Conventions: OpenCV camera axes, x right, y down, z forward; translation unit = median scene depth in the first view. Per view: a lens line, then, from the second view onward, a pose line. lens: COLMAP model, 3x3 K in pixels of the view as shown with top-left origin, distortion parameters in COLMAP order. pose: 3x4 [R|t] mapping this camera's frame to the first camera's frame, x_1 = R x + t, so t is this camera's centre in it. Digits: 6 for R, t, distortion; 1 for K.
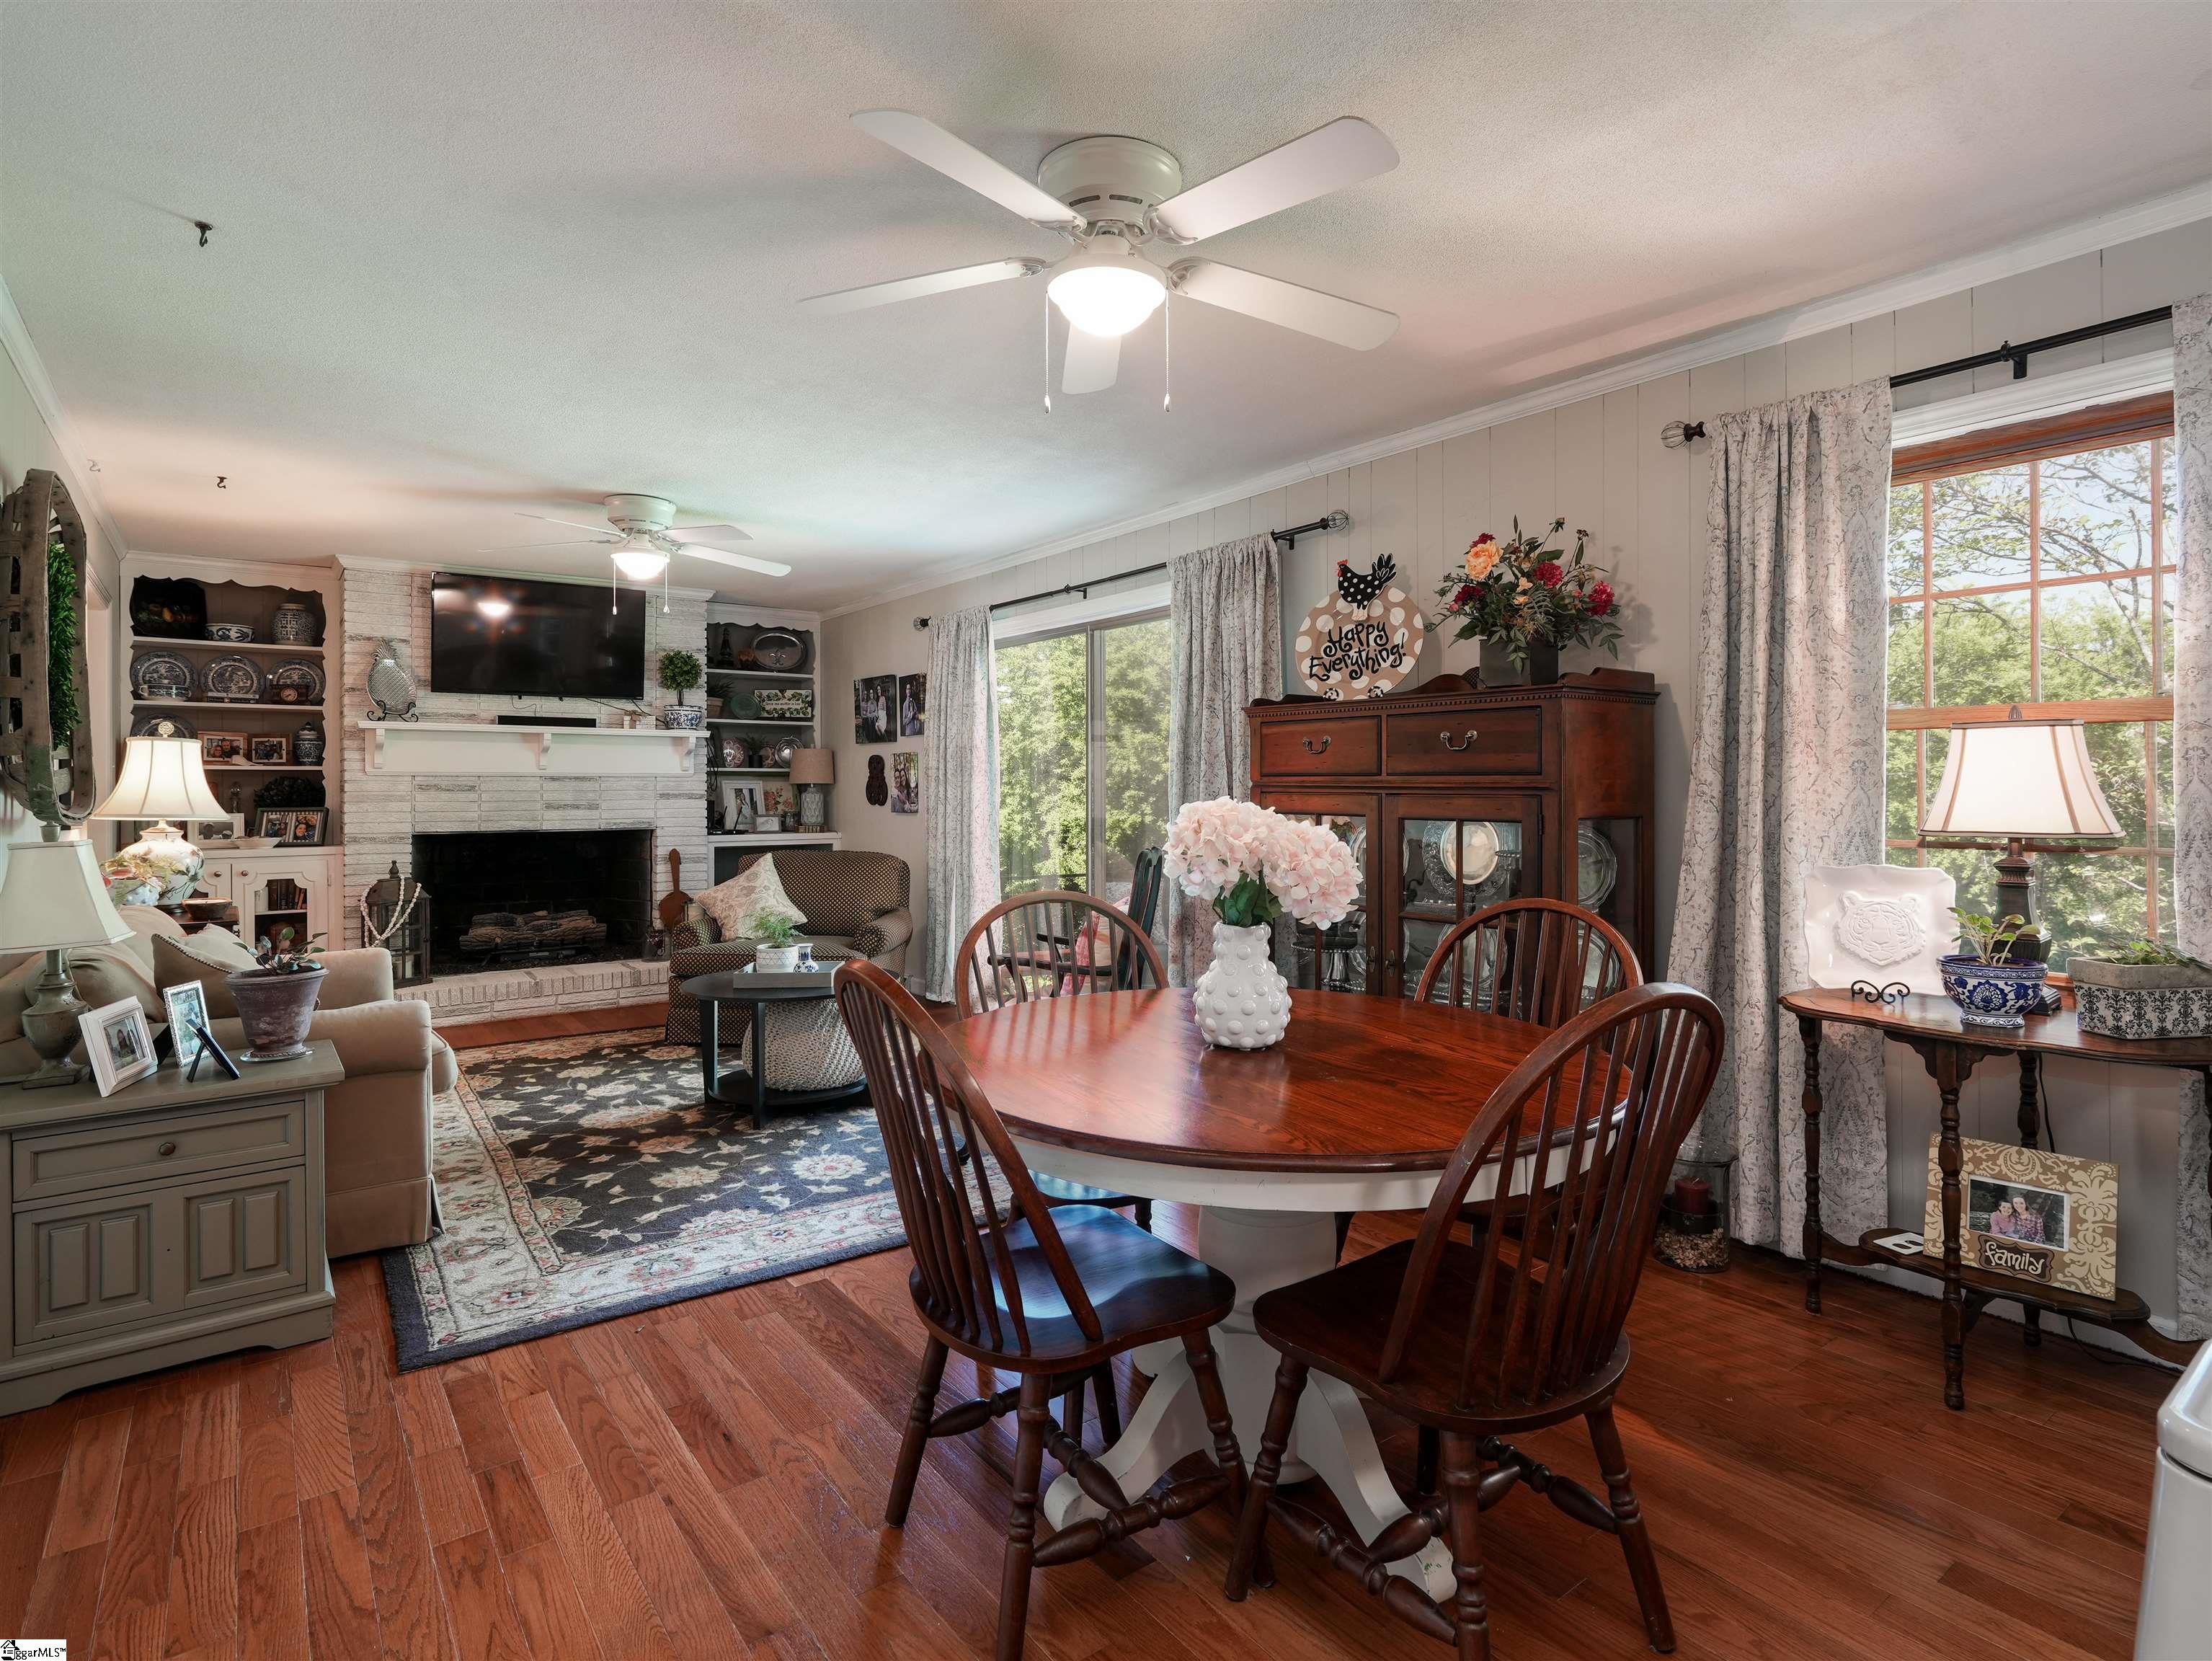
lens RADIAL K [[1149.4, 0, 1098.0], [0, 1149.4, 786.2], [0, 0, 1]] dist [-0.000105, 0.001252]
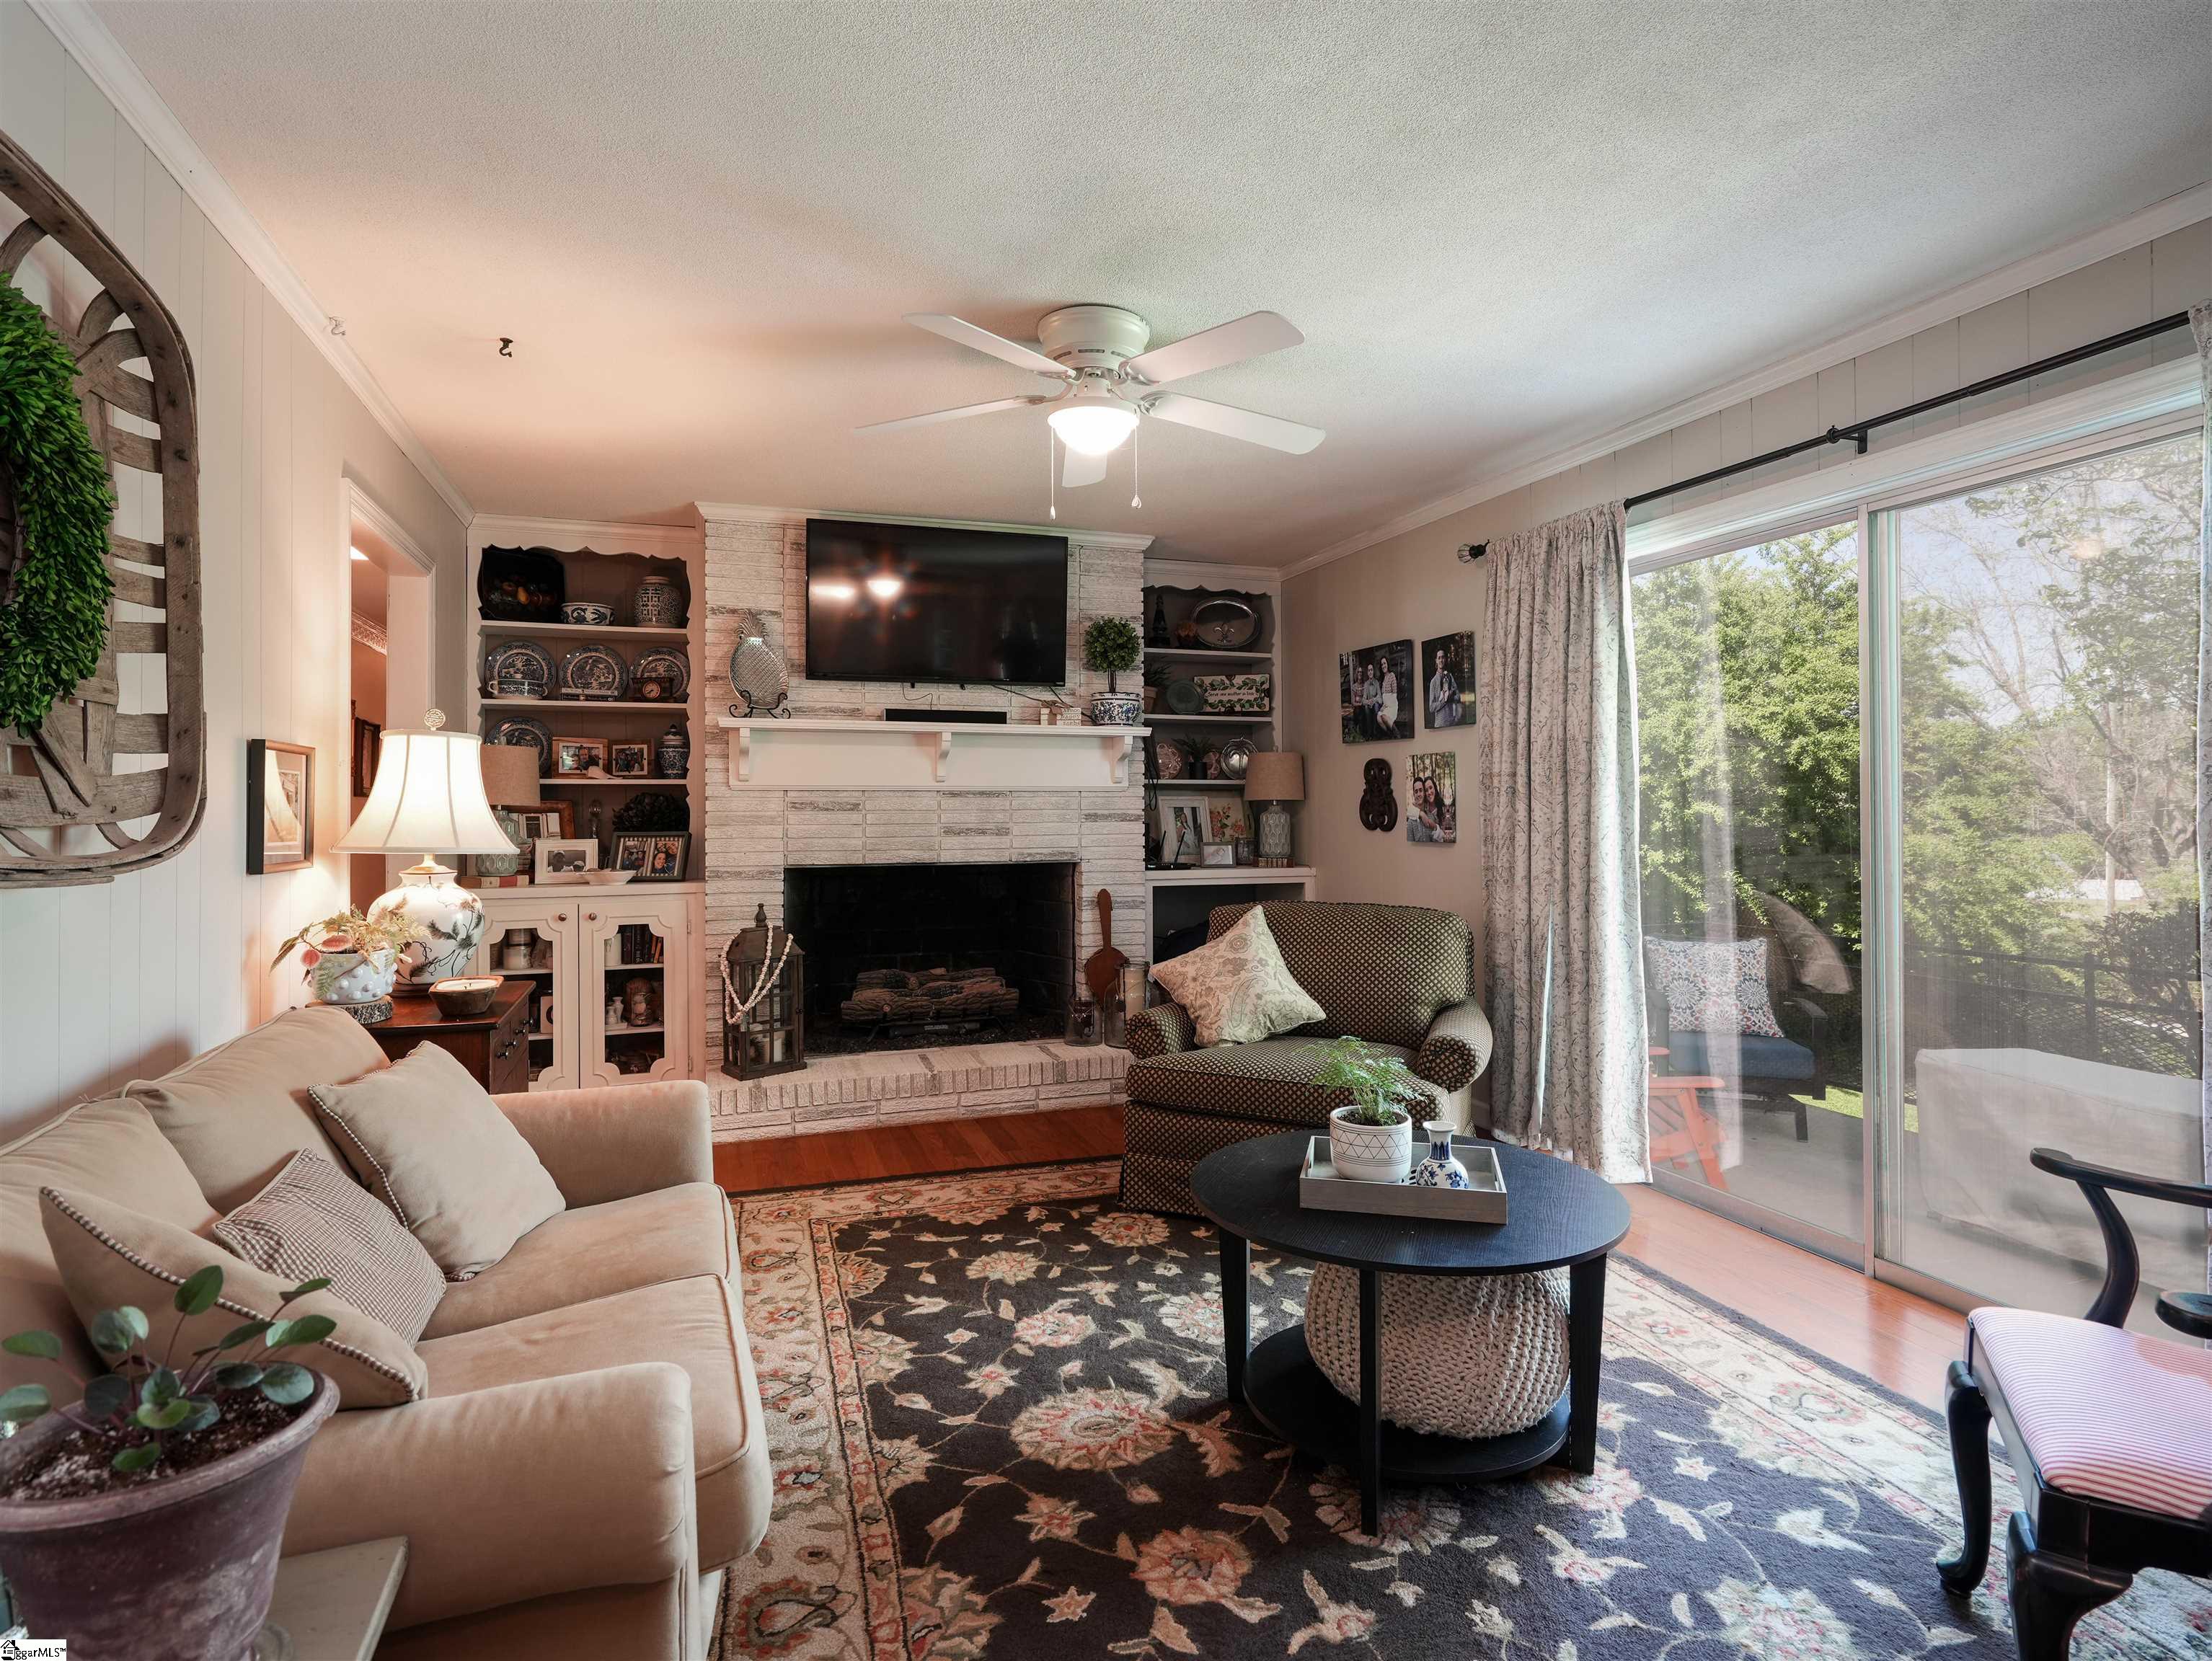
lens RADIAL K [[1145.5, 0, 1105.5], [0, 1145.5, 801.3], [0, 0, 1]] dist [-0.002268, 0.001965]
pose [[0.954990, -0.002941, -0.296623, -0.168377], [0.001923, 0.999991, -0.003726, 0.001220], [0.296631, 0.002988, 0.954988, 0.337785]]
